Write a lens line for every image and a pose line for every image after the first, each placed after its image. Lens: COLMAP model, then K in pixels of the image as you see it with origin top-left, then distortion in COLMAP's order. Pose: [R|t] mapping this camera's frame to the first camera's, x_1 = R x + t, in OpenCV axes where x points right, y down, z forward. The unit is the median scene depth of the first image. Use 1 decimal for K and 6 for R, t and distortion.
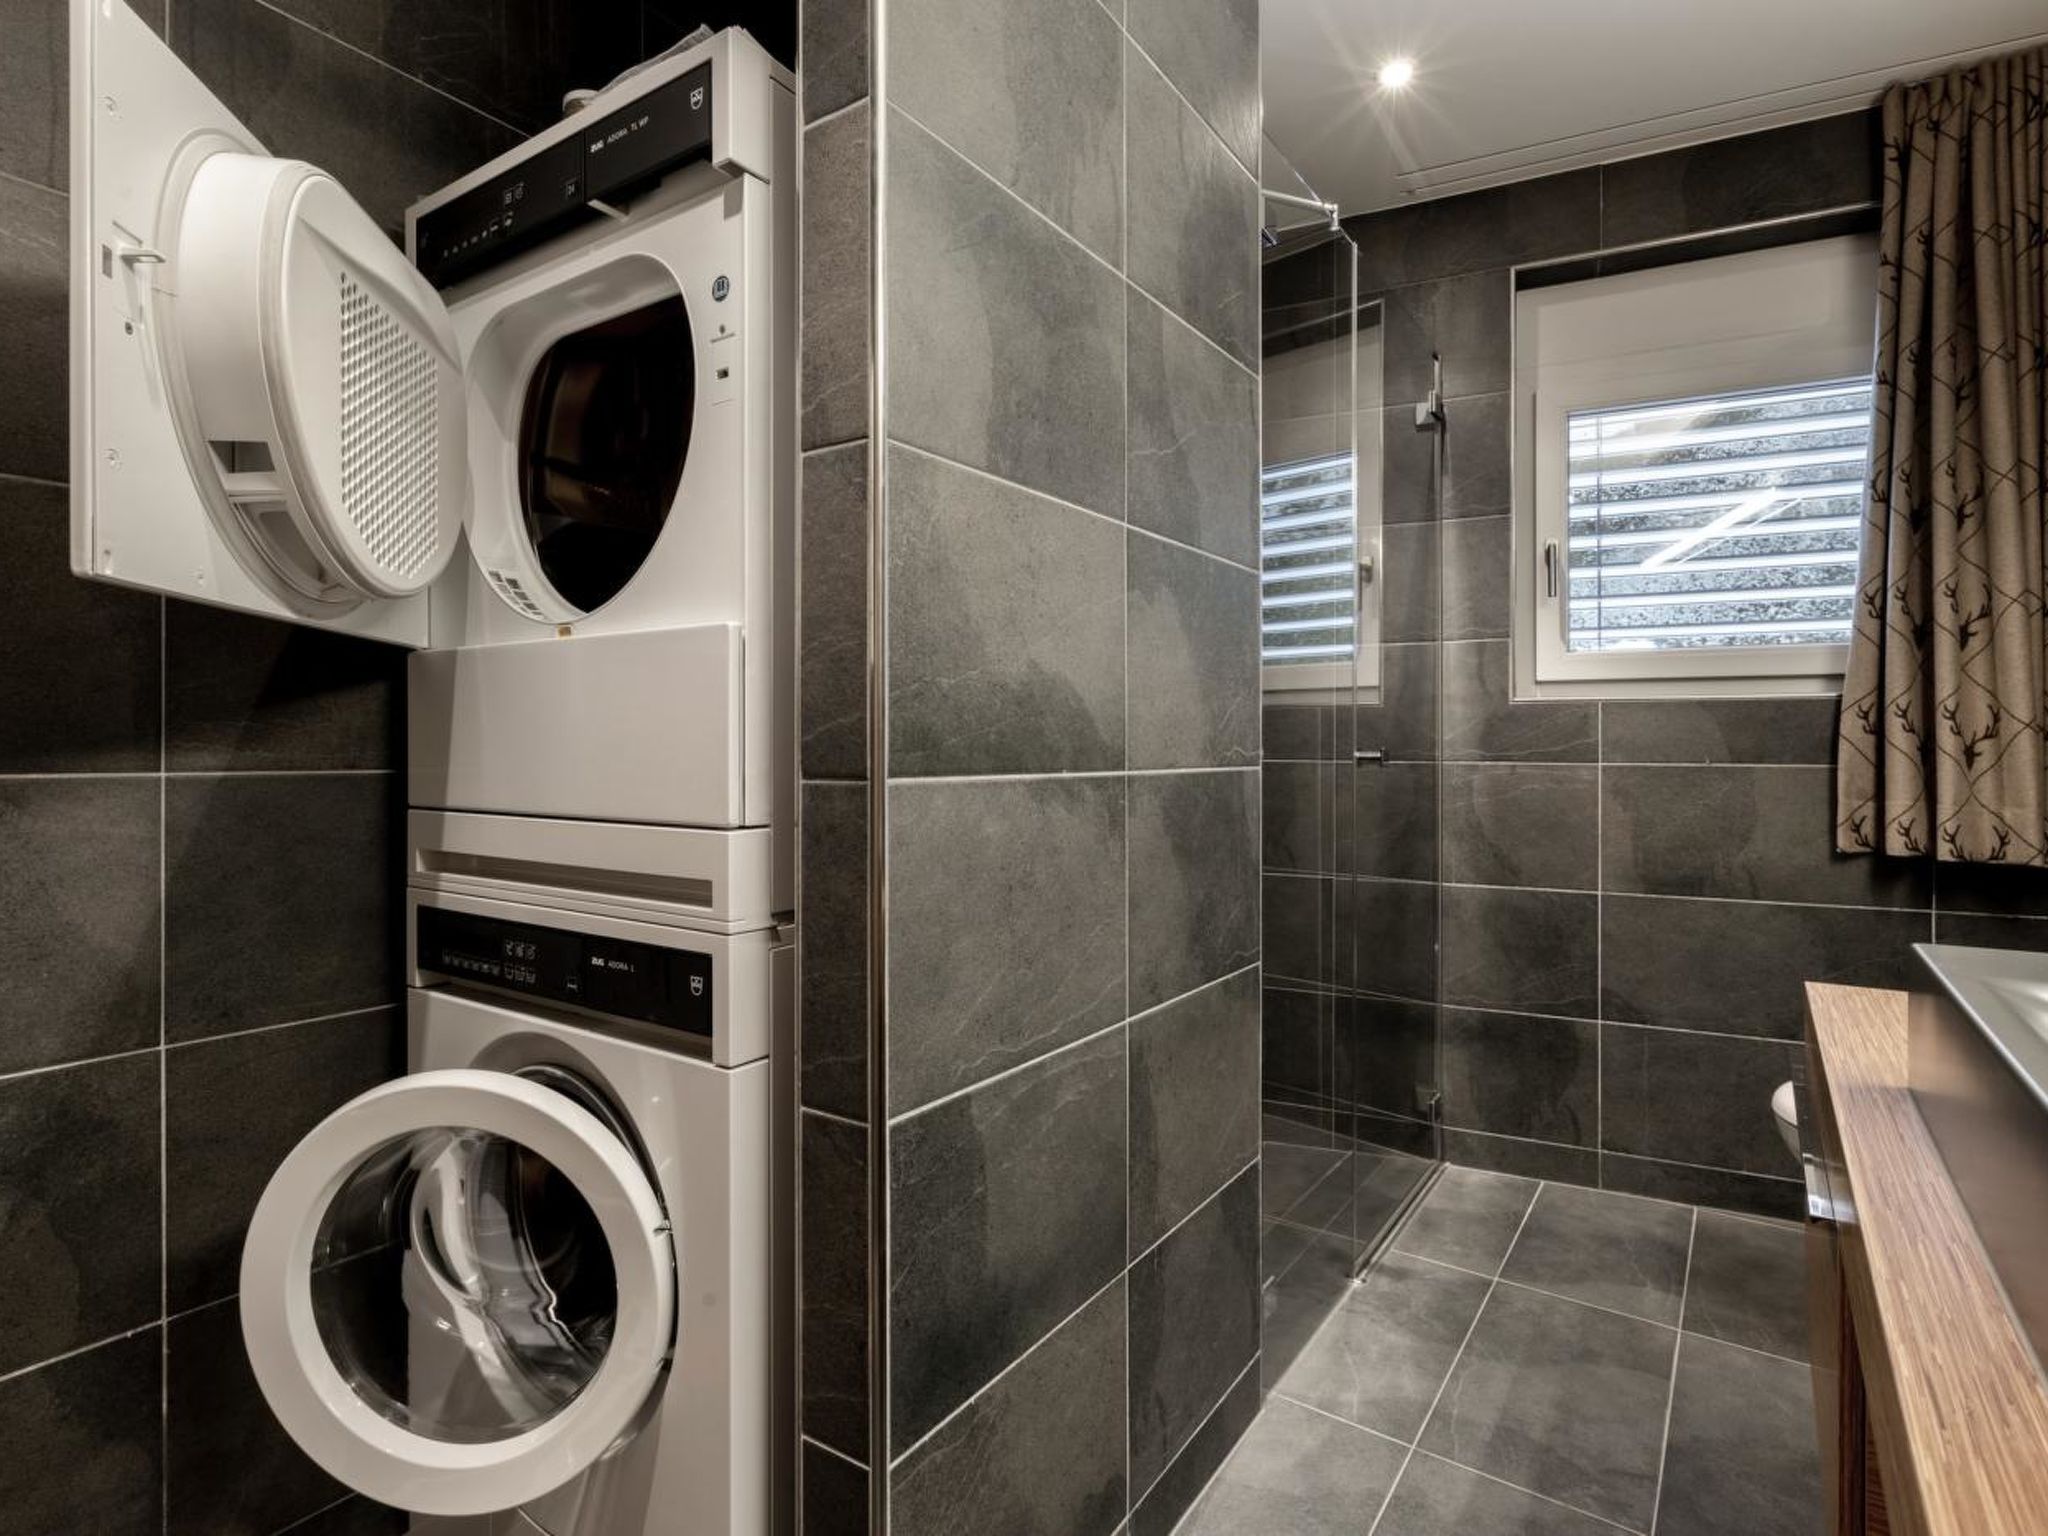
lens RADIAL K [[1018.0, 0, 1028.4], [0, 1018.0, 750.7], [0, 0, 1]] dist [-0.002636, 0.001365]
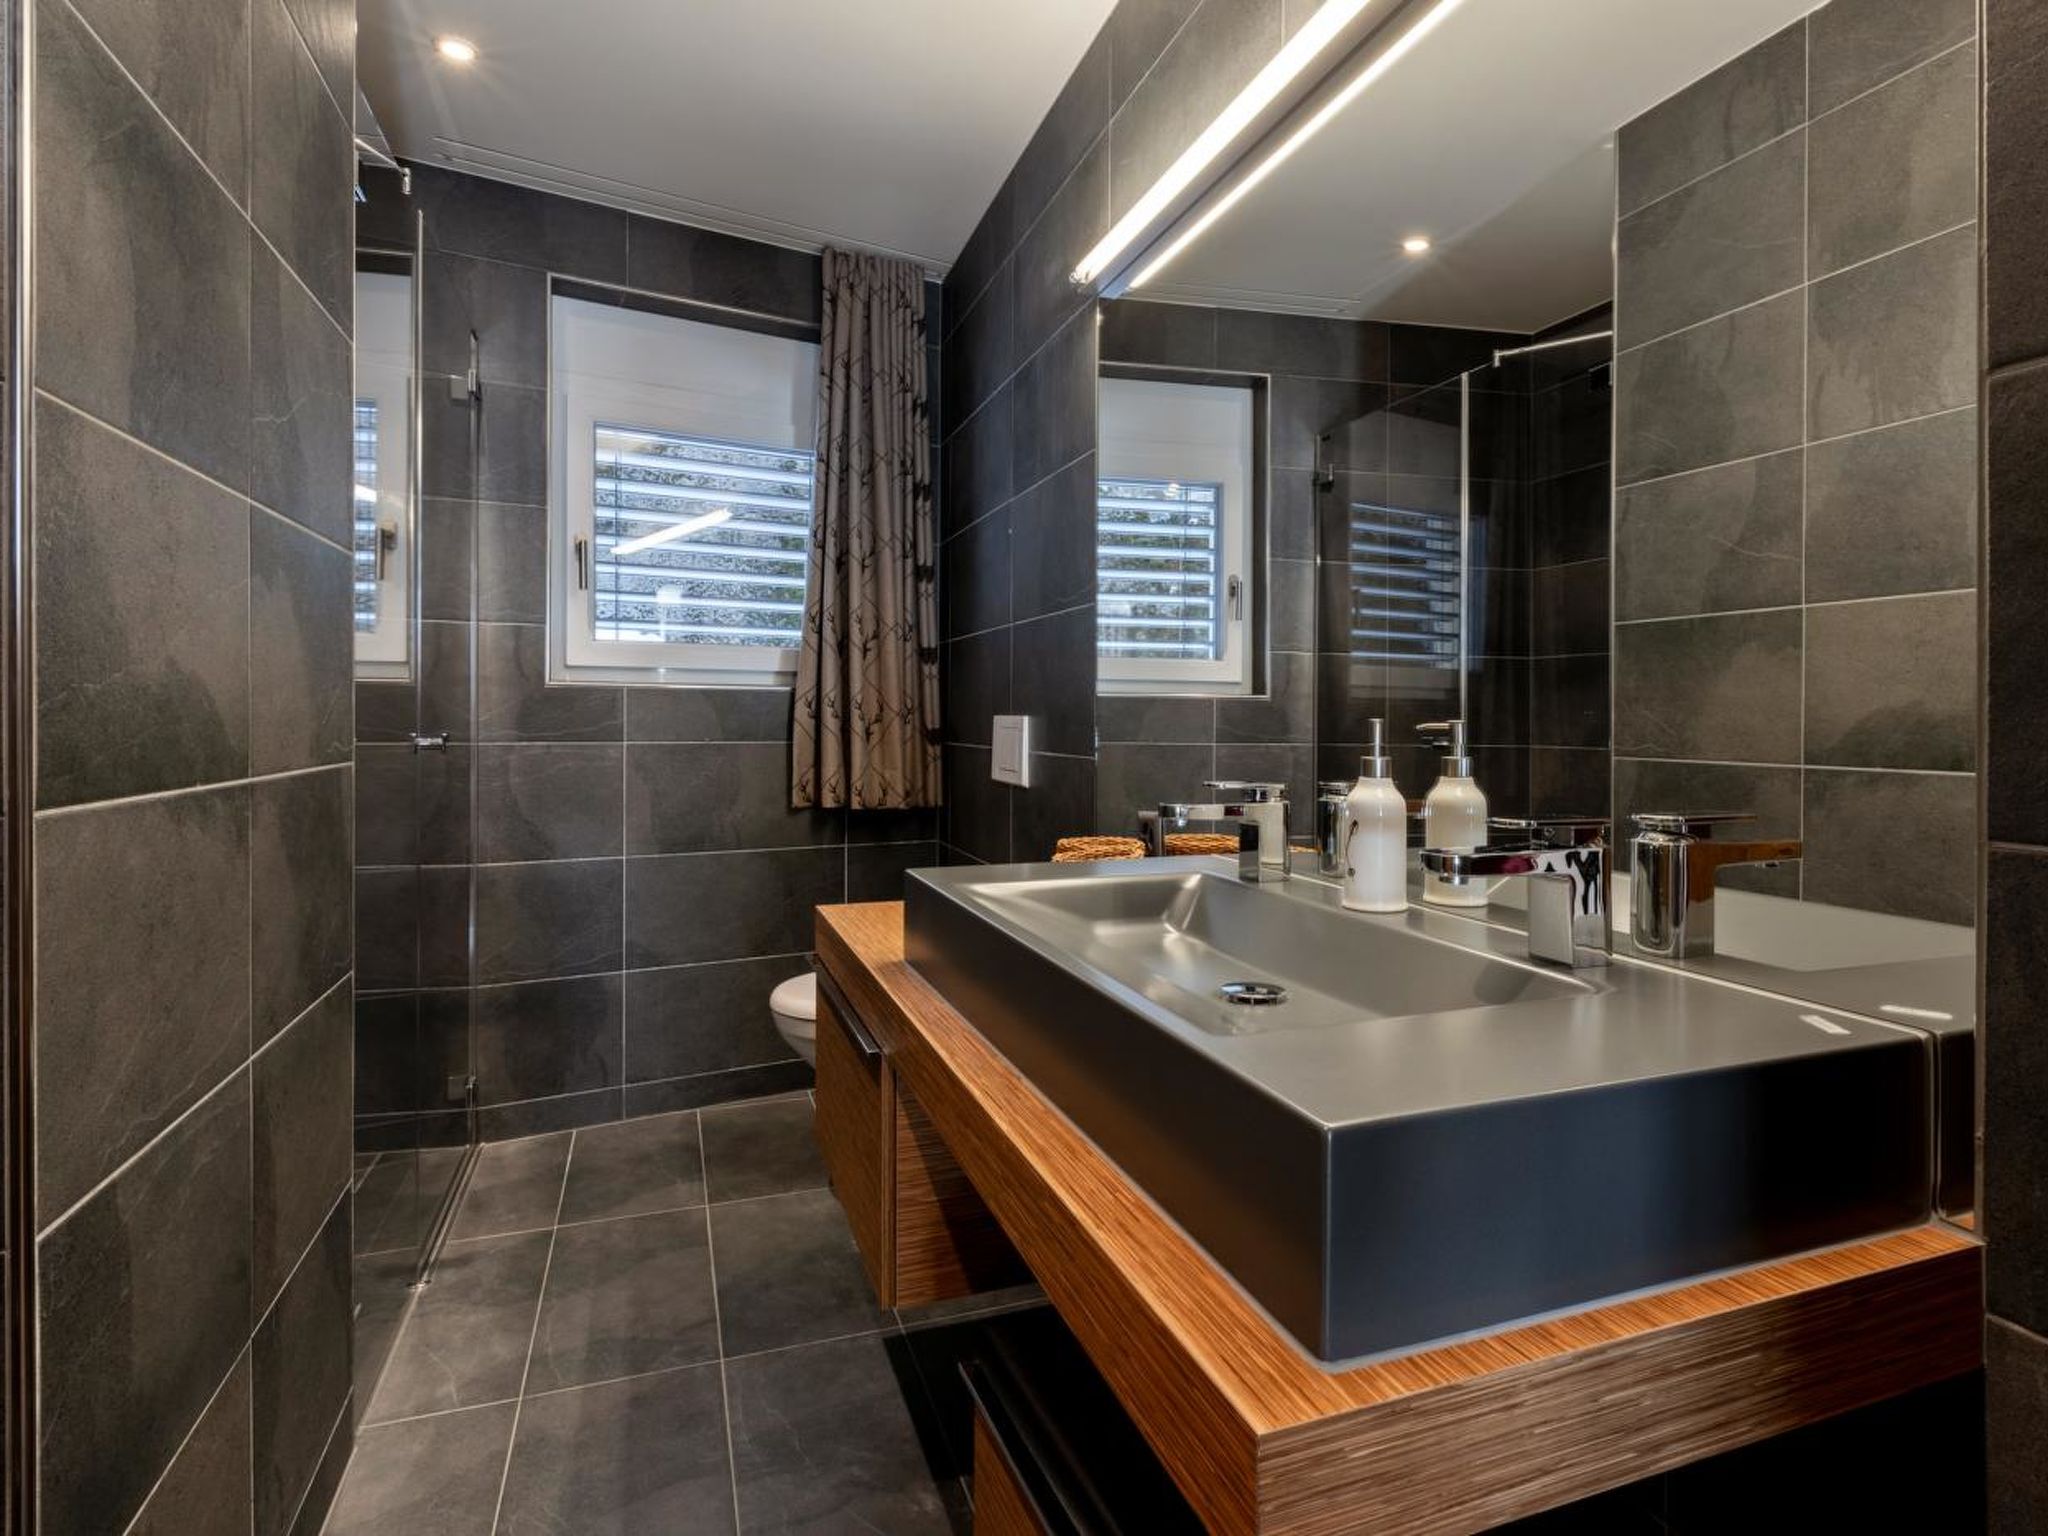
lens RADIAL K [[1062.5, 0, 1031.8], [0, 1062.5, 718.6], [0, 0, 1]] dist [0.001582, -0.000216]
pose [[0.577882, -0.000017, 0.816120, -0.208646], [-0.004291, 0.999986, 0.003059, -0.029415], [-0.816109, -0.005270, 0.577874, -0.071034]]
